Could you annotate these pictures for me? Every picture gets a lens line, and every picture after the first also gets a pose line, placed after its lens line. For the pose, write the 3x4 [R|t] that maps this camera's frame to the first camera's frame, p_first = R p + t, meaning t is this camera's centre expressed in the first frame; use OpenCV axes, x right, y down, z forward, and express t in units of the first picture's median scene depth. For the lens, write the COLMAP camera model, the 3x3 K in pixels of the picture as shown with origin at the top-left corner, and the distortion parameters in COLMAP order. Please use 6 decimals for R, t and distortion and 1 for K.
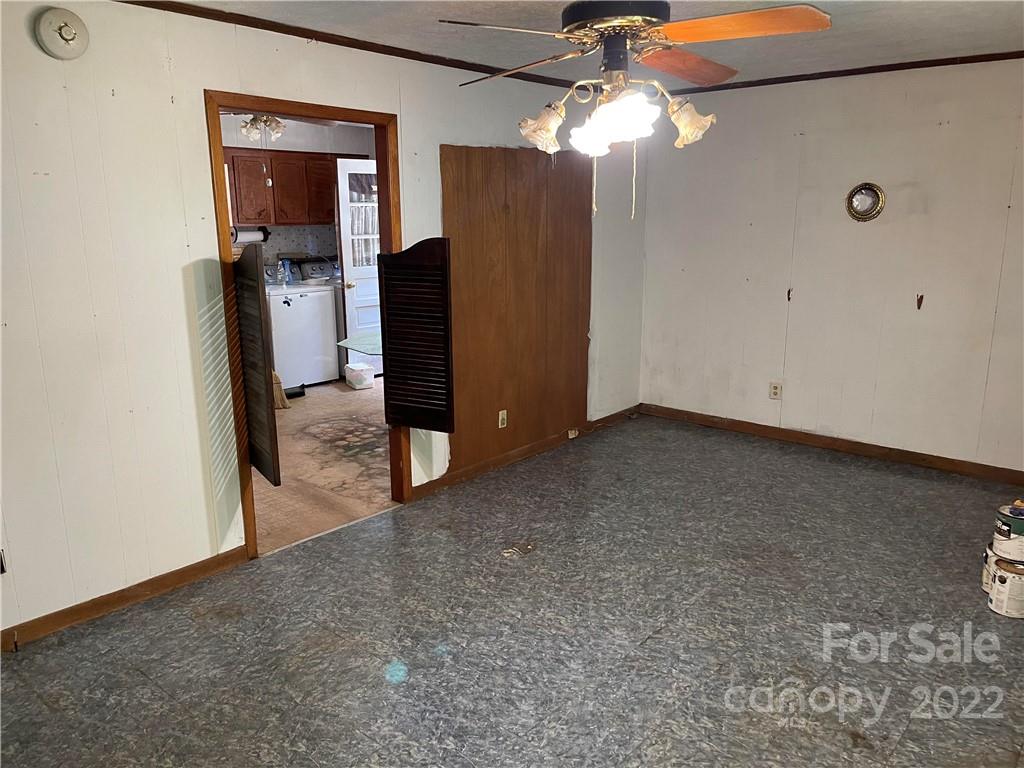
lens RADIAL K [[748.3, 0, 518.4], [0, 748.3, 387.1], [0, 0, 1]] dist [0.015555, -0.016521]
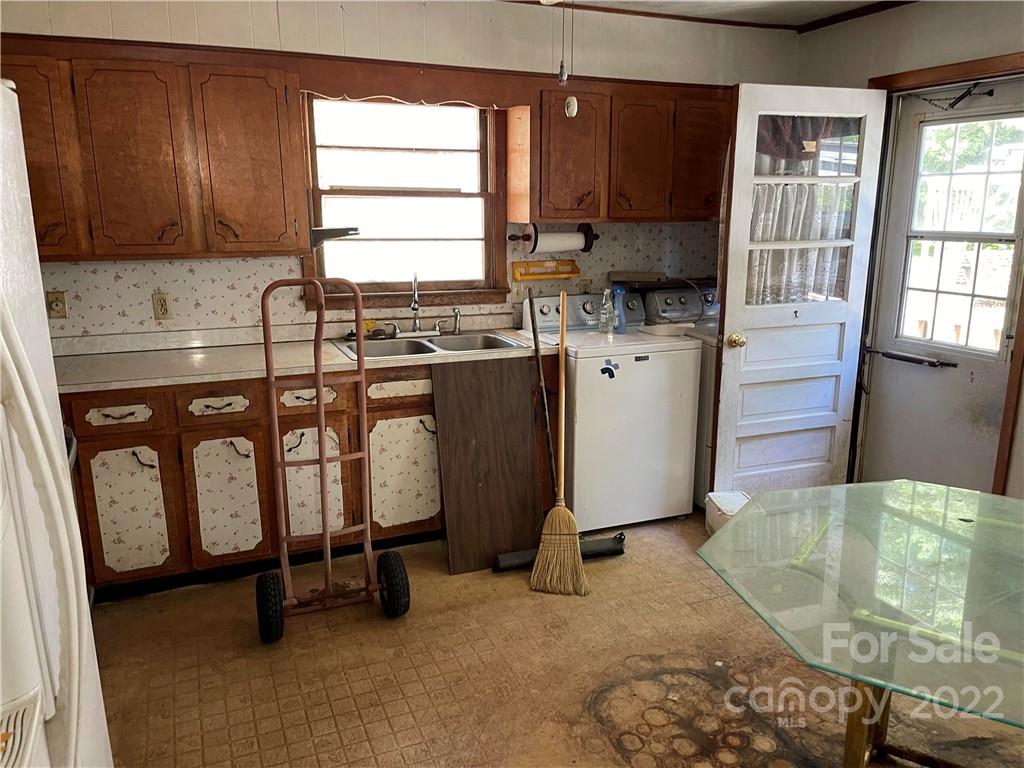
lens RADIAL K [[748.3, 0, 508.6], [0, 748.3, 390.9], [0, 0, 1]] dist [0.015555, -0.016521]
pose [[0.886206, 0.106391, -0.450910, -0.129084], [-0.104873, 0.994079, 0.028435, -0.101461], [0.451265, 0.022089, 0.892117, 0.483467]]
